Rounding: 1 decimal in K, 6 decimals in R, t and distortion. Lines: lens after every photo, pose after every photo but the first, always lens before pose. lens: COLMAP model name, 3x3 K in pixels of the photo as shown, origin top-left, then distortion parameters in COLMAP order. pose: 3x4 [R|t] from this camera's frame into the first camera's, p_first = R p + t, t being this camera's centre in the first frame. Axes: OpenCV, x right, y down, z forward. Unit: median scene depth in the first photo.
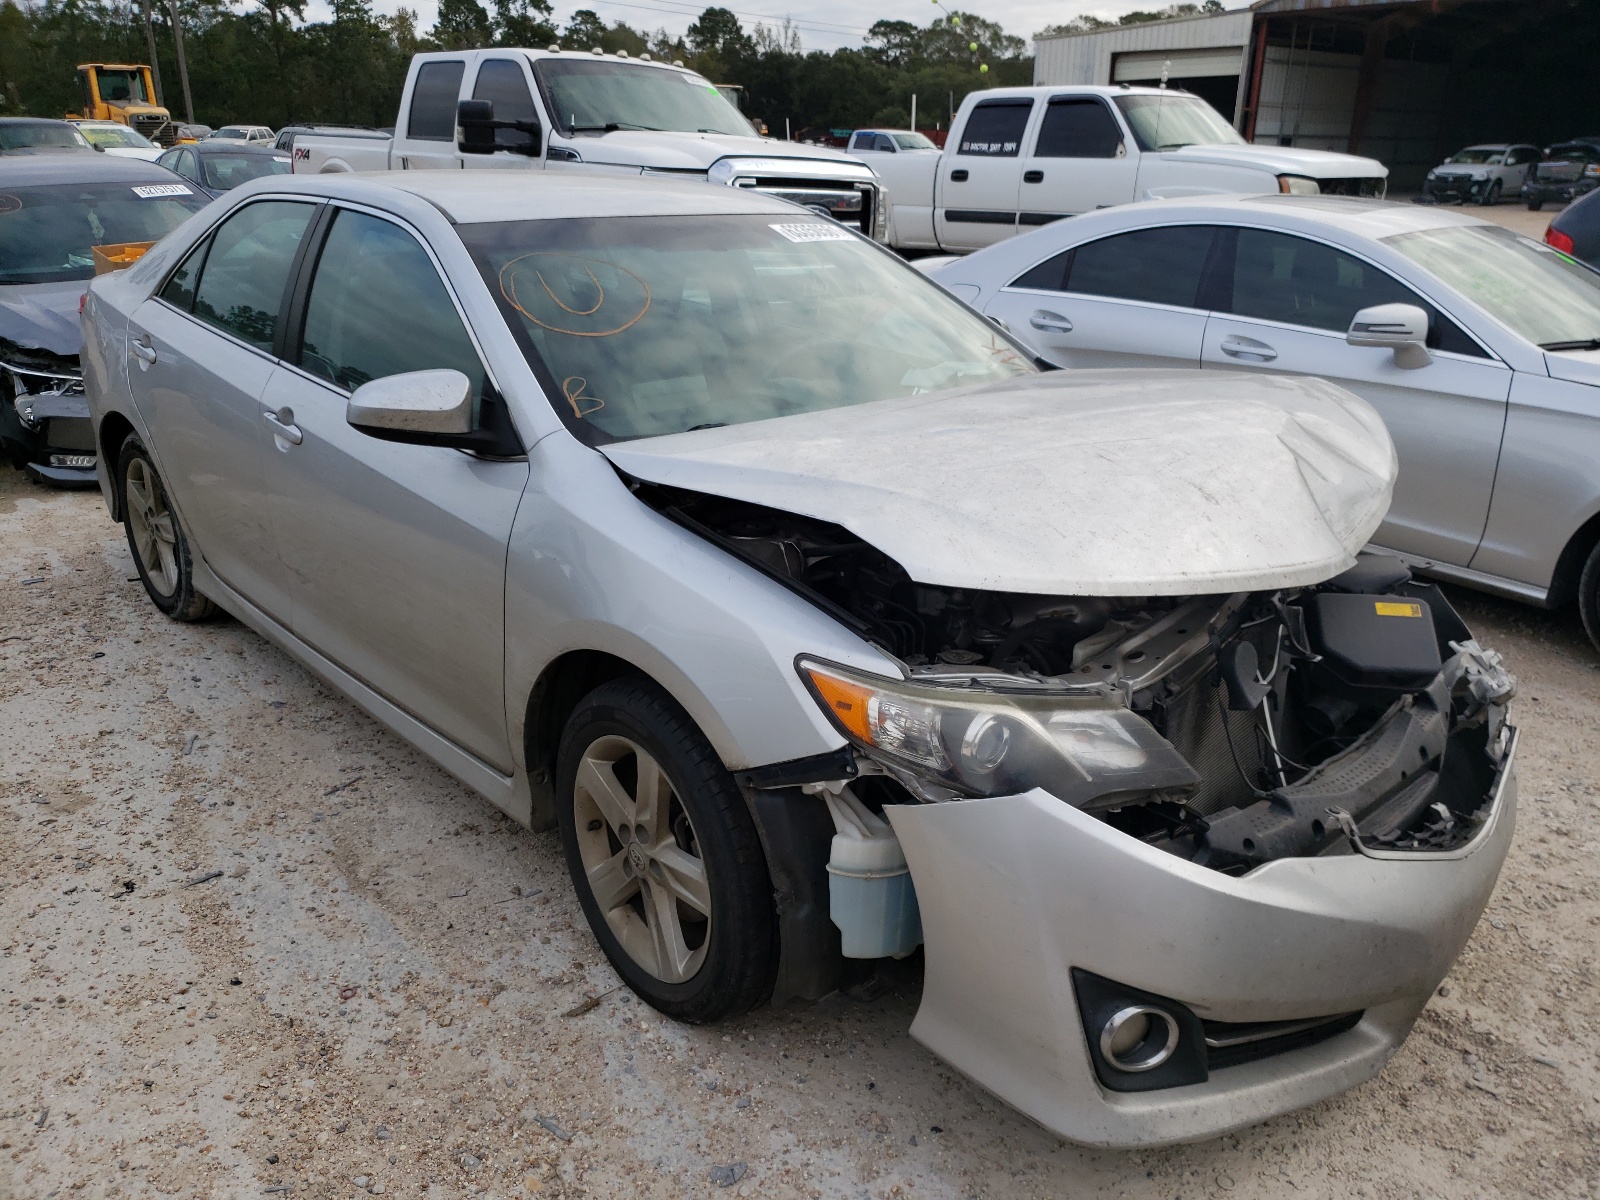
lens RADIAL K [[1204.9, 0, 800.0], [0, 1204.9, 600.0], [0, 0, 1]] dist [0.008523, 0.007072]
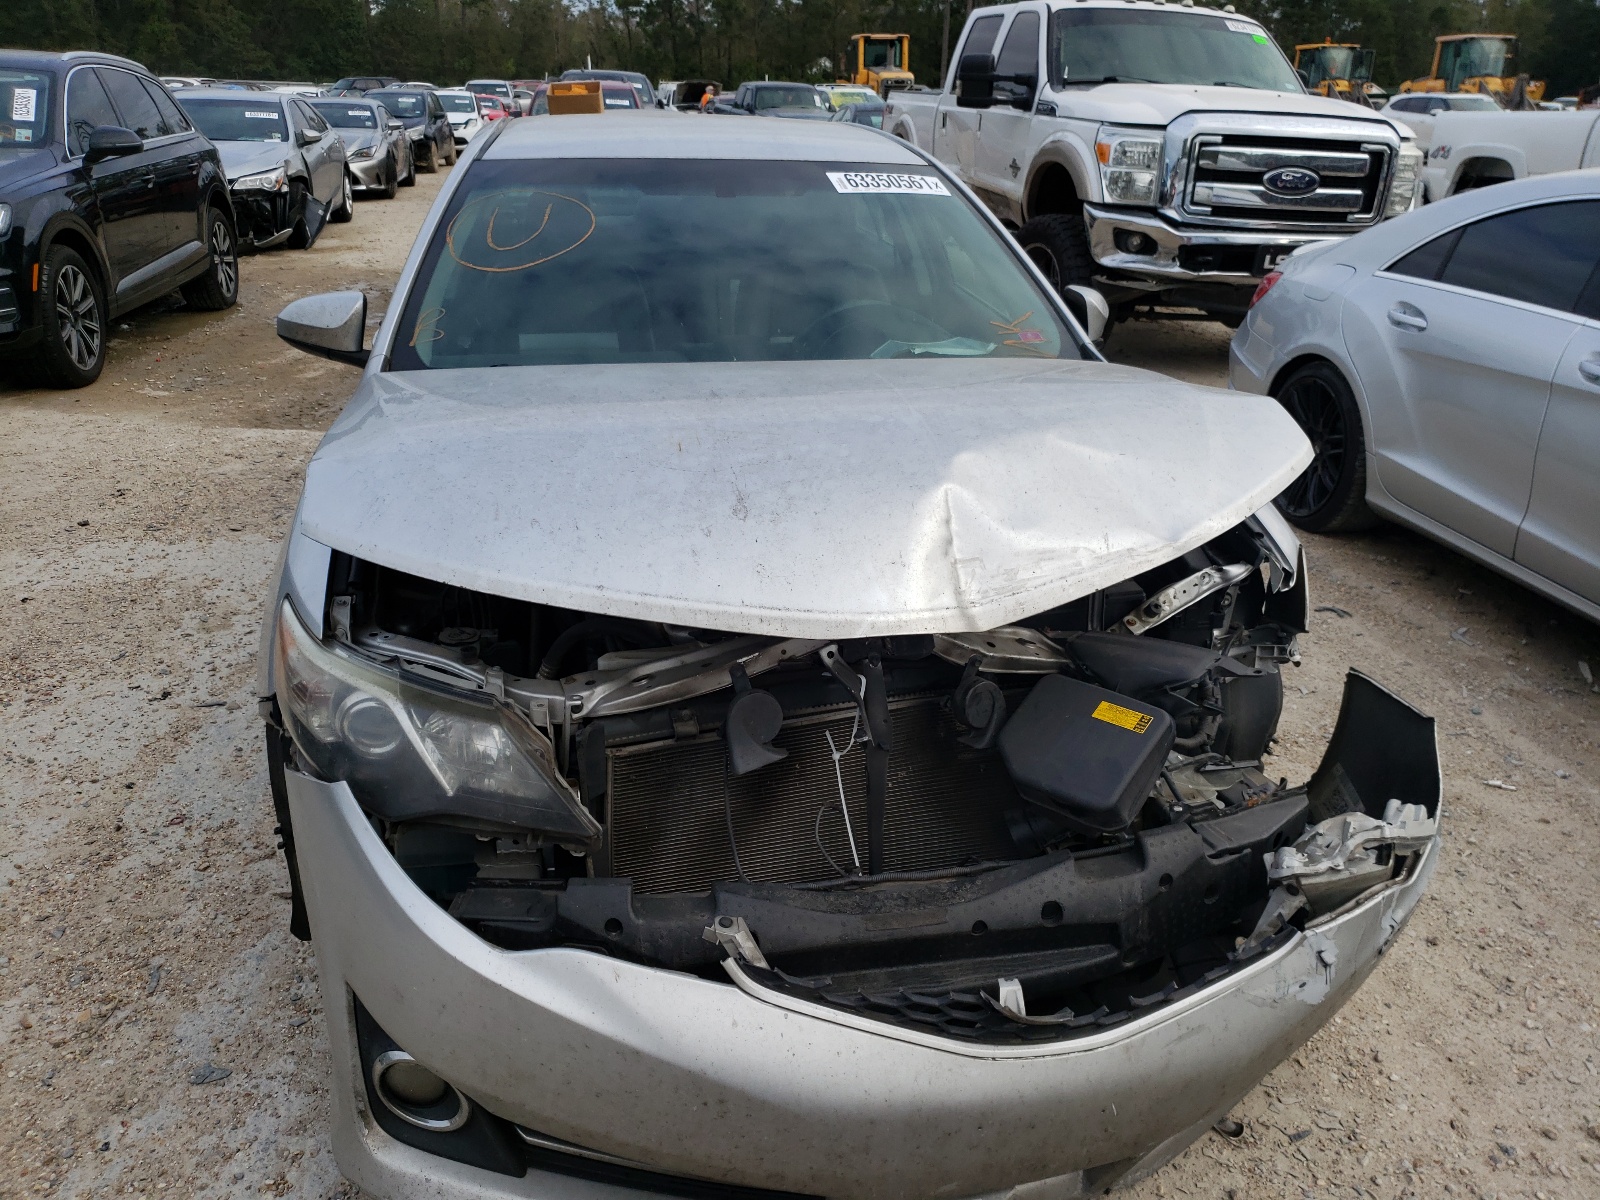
lens RADIAL K [[1206.6, 0, 800.0], [0, 1206.6, 600.0], [0, 0, 1]] dist [0.011151, 0.007945]
pose [[0.858282, 0.198144, -0.473382, 0.172850], [-0.185443, 0.979871, 0.073921, -0.020732], [0.478500, 0.024340, 0.877750, 0.070461]]
